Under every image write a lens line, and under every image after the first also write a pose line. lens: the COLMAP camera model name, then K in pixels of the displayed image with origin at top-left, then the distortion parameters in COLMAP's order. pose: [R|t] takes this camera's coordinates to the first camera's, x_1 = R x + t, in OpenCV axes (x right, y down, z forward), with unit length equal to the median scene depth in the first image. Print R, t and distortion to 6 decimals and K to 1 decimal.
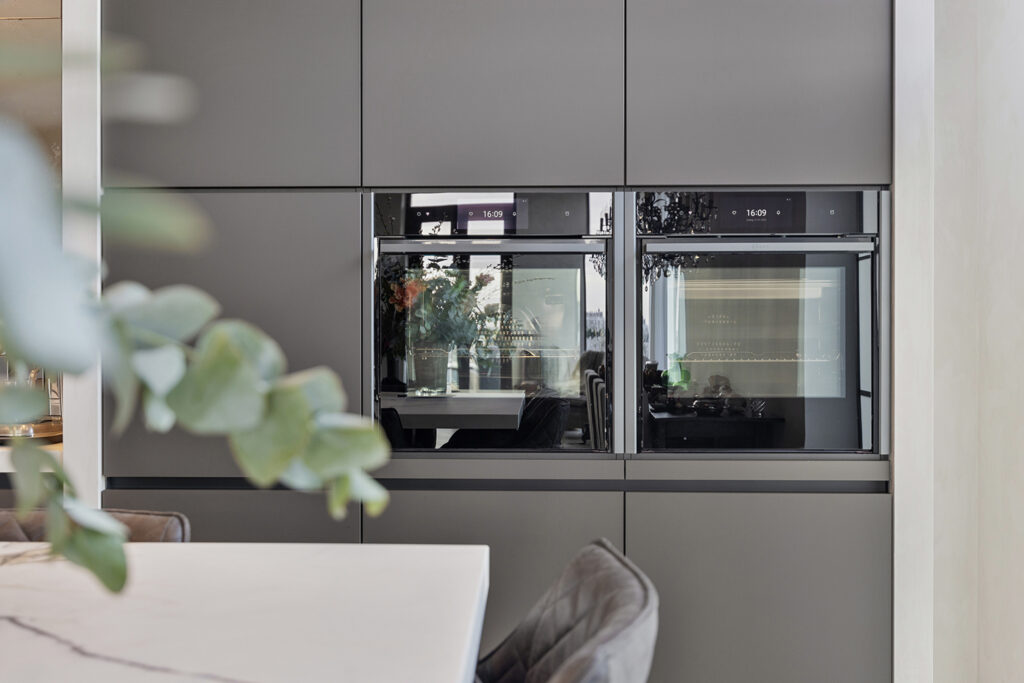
lens RADIAL K [[985.4, 0, 512.0], [0, 985.4, 341.5], [0, 0, 1]] dist [-0.000405, 0.002827]
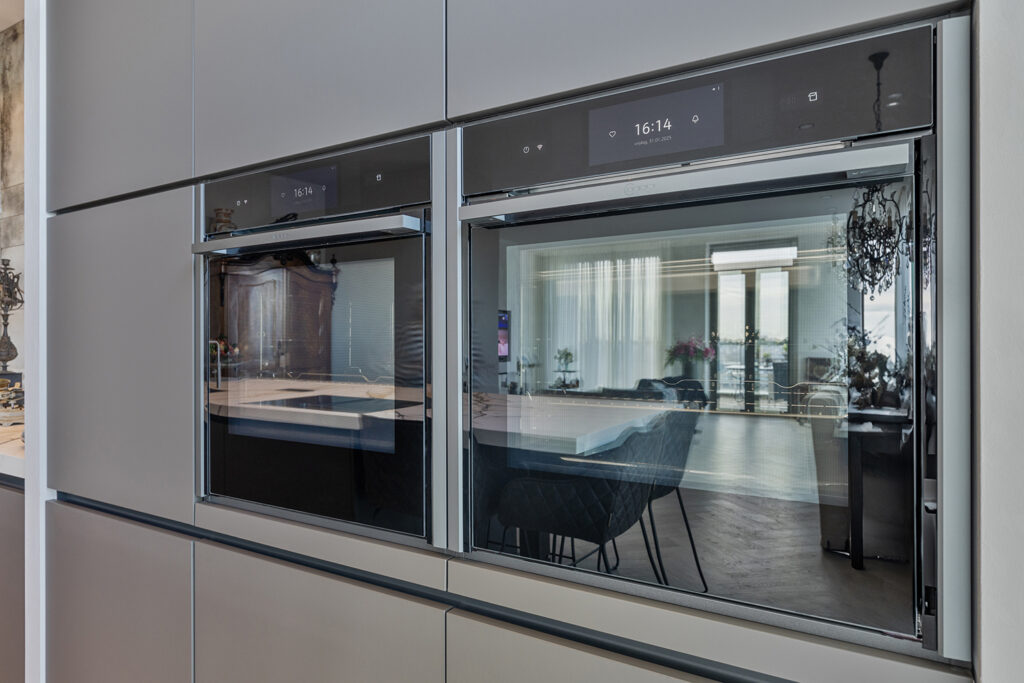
lens RADIAL K [[602.9, 0, 512.0], [0, 602.9, 341.5], [0, 0, 1]] dist [-0.000394, 0.000201]
pose [[0.889760, 0.000786, -0.456428, 0.325723], [-0.012714, 0.999653, -0.023061, -0.008379], [0.456252, 0.026322, 0.889461, 0.680235]]
